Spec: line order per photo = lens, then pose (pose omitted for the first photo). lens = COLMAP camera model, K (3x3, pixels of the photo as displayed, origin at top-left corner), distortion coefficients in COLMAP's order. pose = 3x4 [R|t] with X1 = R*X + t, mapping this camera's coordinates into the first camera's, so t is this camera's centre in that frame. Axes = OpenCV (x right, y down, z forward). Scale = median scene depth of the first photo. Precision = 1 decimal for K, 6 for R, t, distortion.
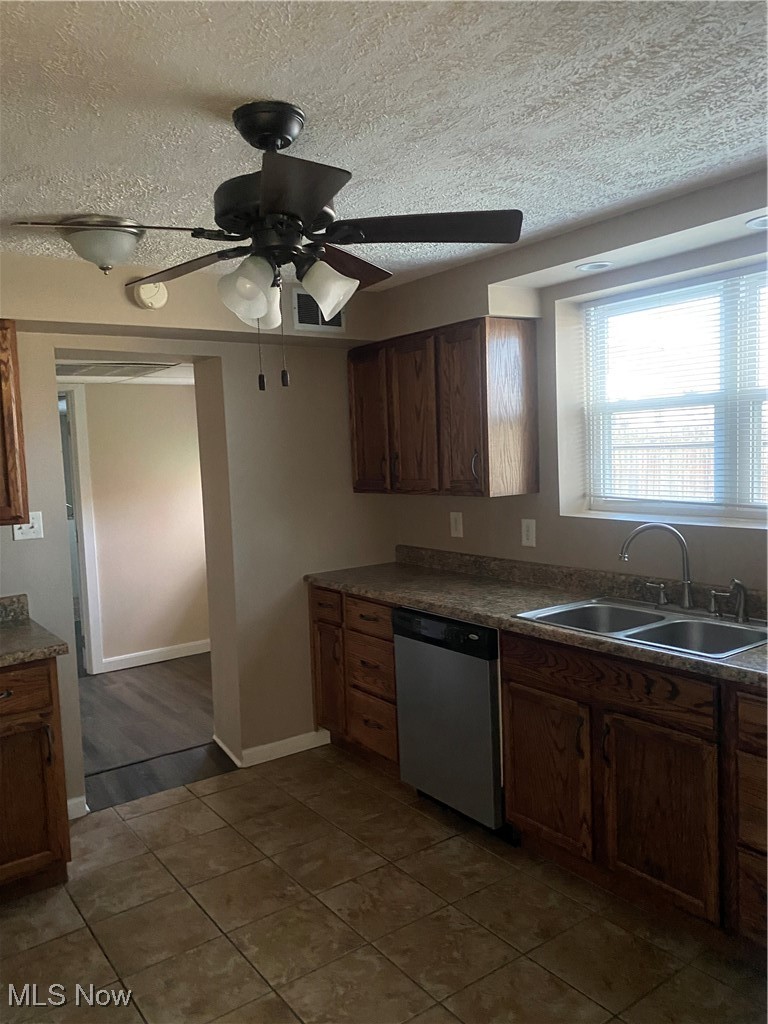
lens RADIAL K [[774.5, 0, 382.9], [0, 774.5, 510.4], [0, 0, 1]] dist [0.022625, -0.034467]
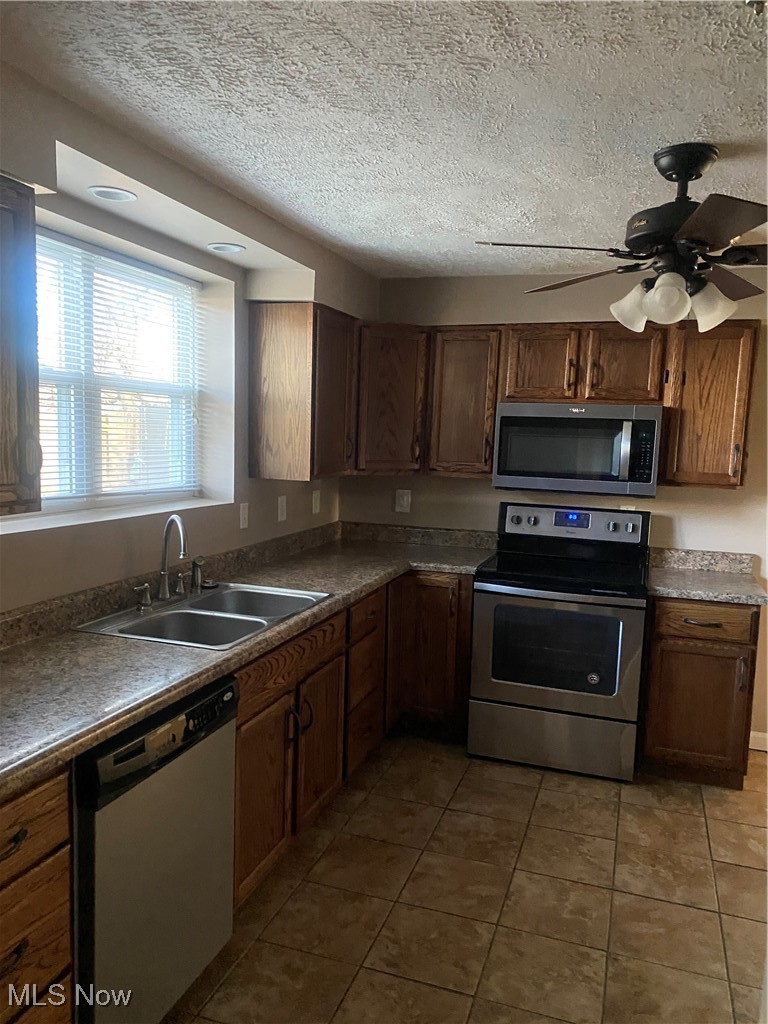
lens RADIAL K [[774.5, 0, 374.5], [0, 774.5, 513.6], [0, 0, 1]] dist [0.022625, -0.034467]
pose [[-0.567343, -0.064432, 0.820957, -0.556301], [0.068245, 0.989826, 0.124848, -0.083105], [-0.820649, 0.126858, -0.557174, 1.325612]]
